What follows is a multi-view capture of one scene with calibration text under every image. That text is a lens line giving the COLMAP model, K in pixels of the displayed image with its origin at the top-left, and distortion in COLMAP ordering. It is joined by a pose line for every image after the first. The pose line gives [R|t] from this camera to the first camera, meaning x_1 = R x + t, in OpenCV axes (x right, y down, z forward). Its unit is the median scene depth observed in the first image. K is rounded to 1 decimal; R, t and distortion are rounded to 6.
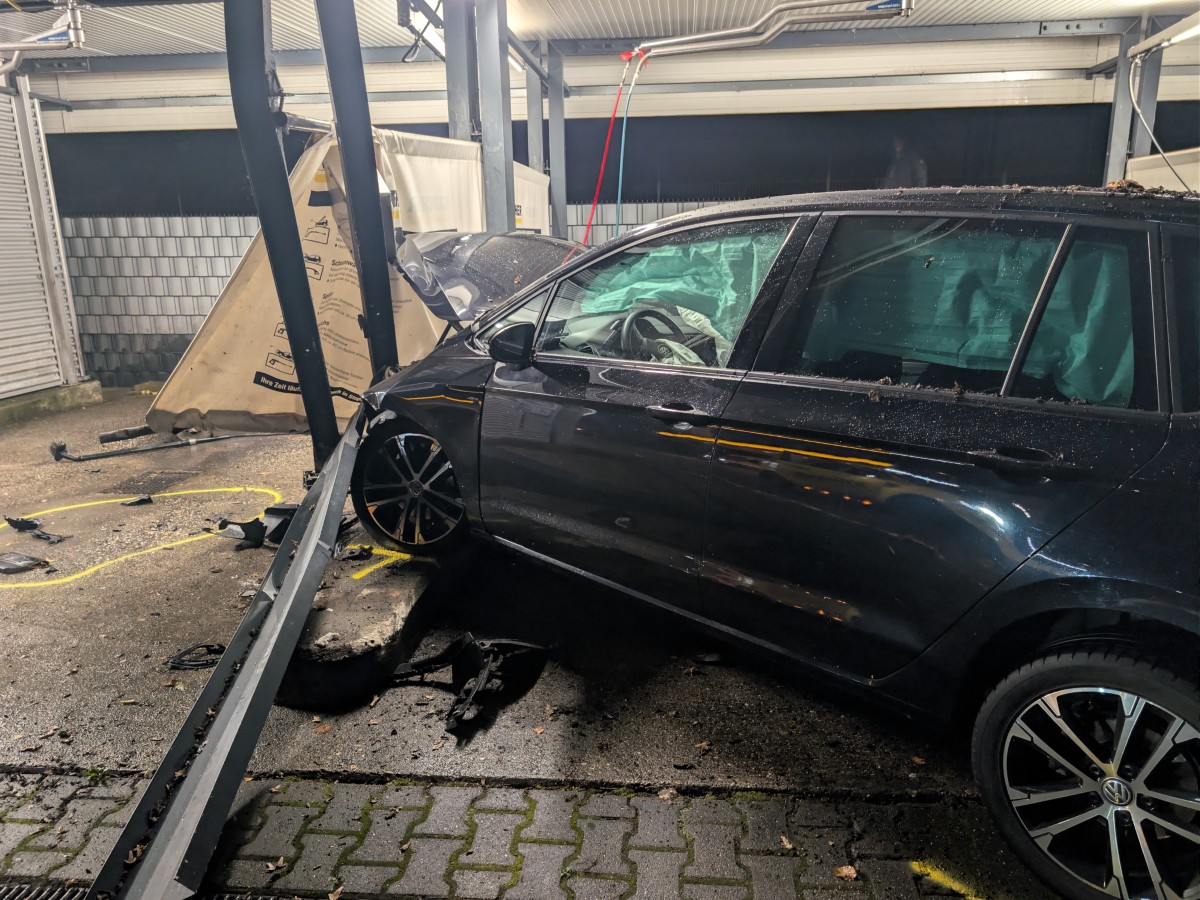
lens RADIAL K [[900.5, 0, 599.0], [0, 900.5, 474.0], [0, 0, 1]] dist [0.005566, -0.001312]
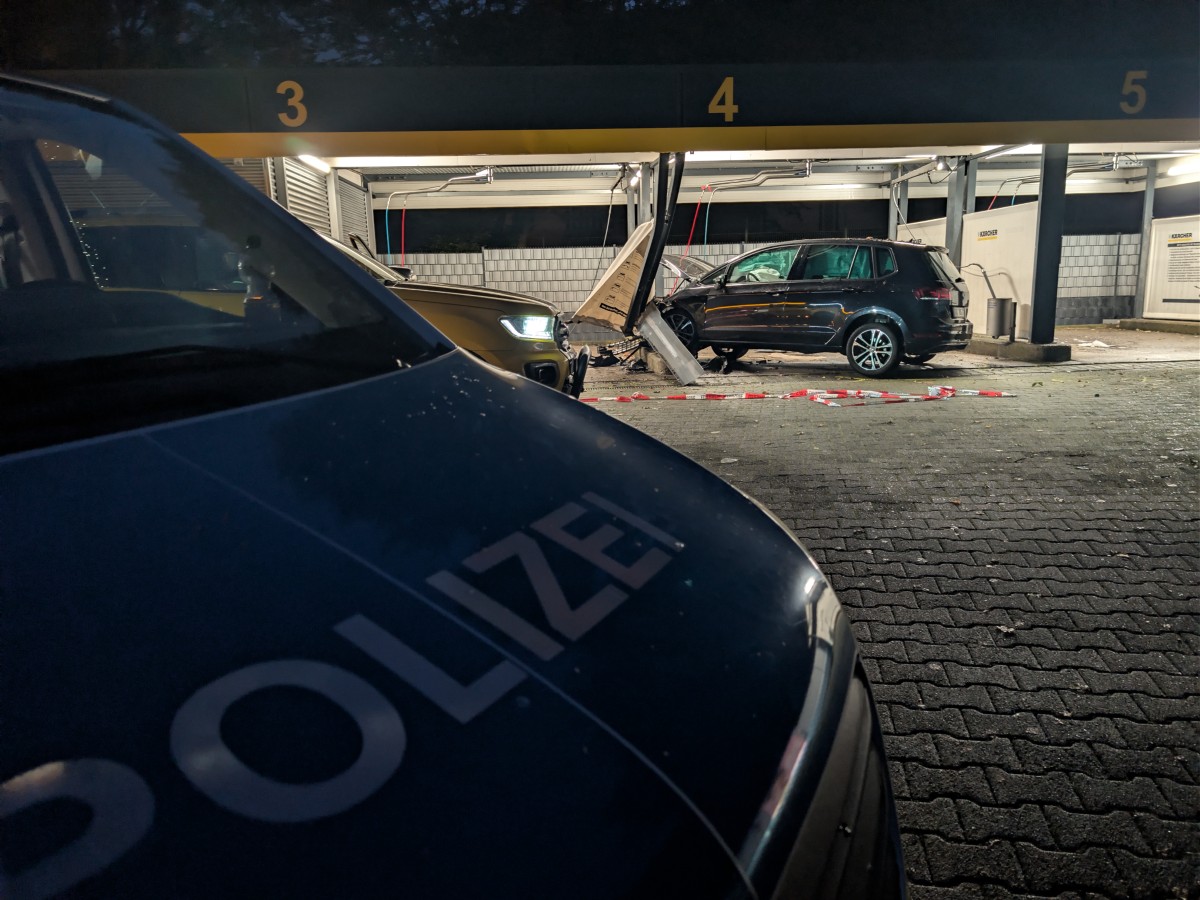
lens RADIAL K [[1118.6, 0, 566.5], [0, 1118.6, 538.4], [0, 0, 1]] dist [0.015417, -0.006719]
pose [[0.986126, -0.044003, 0.160062, -1.613335], [0.050858, 0.997945, -0.038987, 1.132216], [-0.158017, 0.046587, 0.986337, -3.614184]]
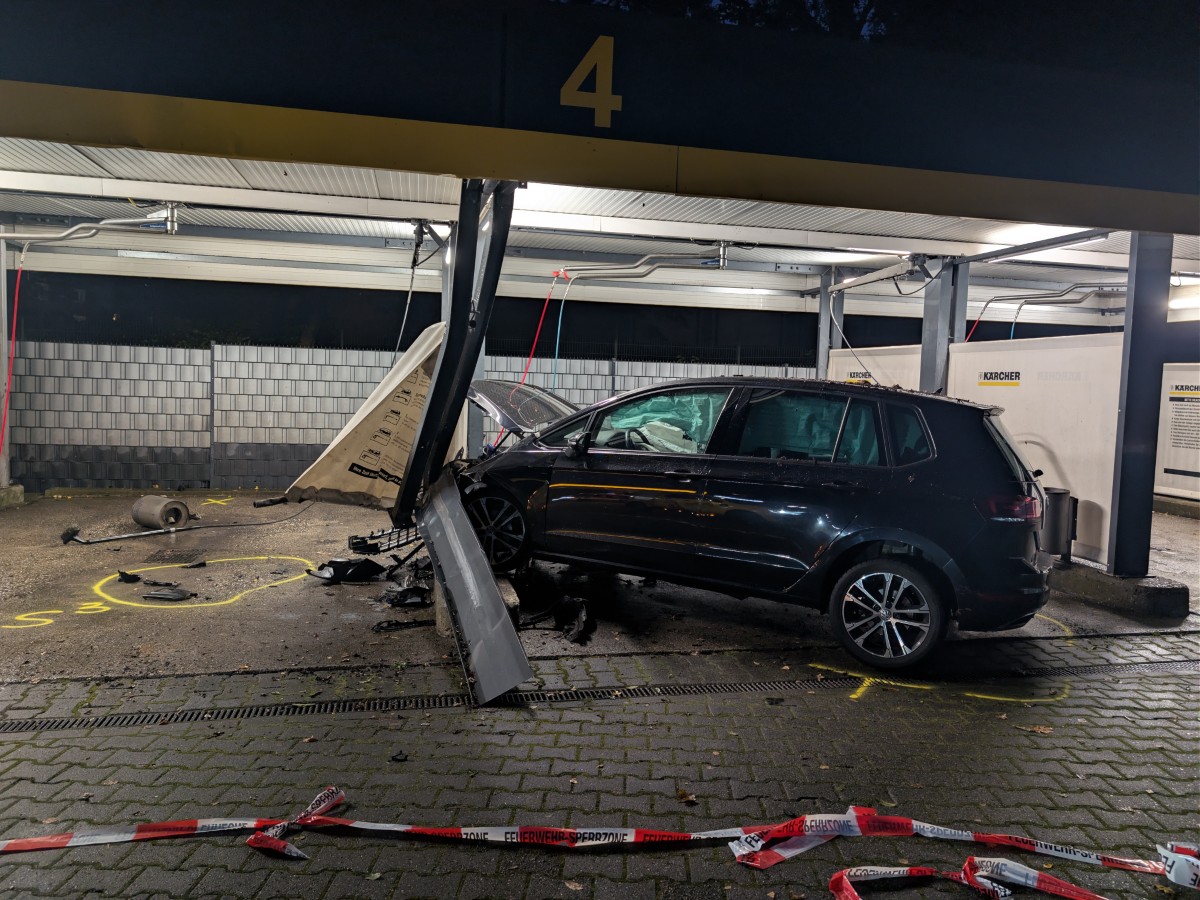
lens RADIAL K [[976.4, 0, 600.0], [0, 976.4, 450.0], [0, 0, 1]] dist [0.032377, -0.038591]
pose [[0.947372, 0.024595, 0.319188, -0.758486], [0.032789, 0.984346, -0.173168, 0.241060], [-0.318450, 0.174521, 0.931736, -0.980718]]
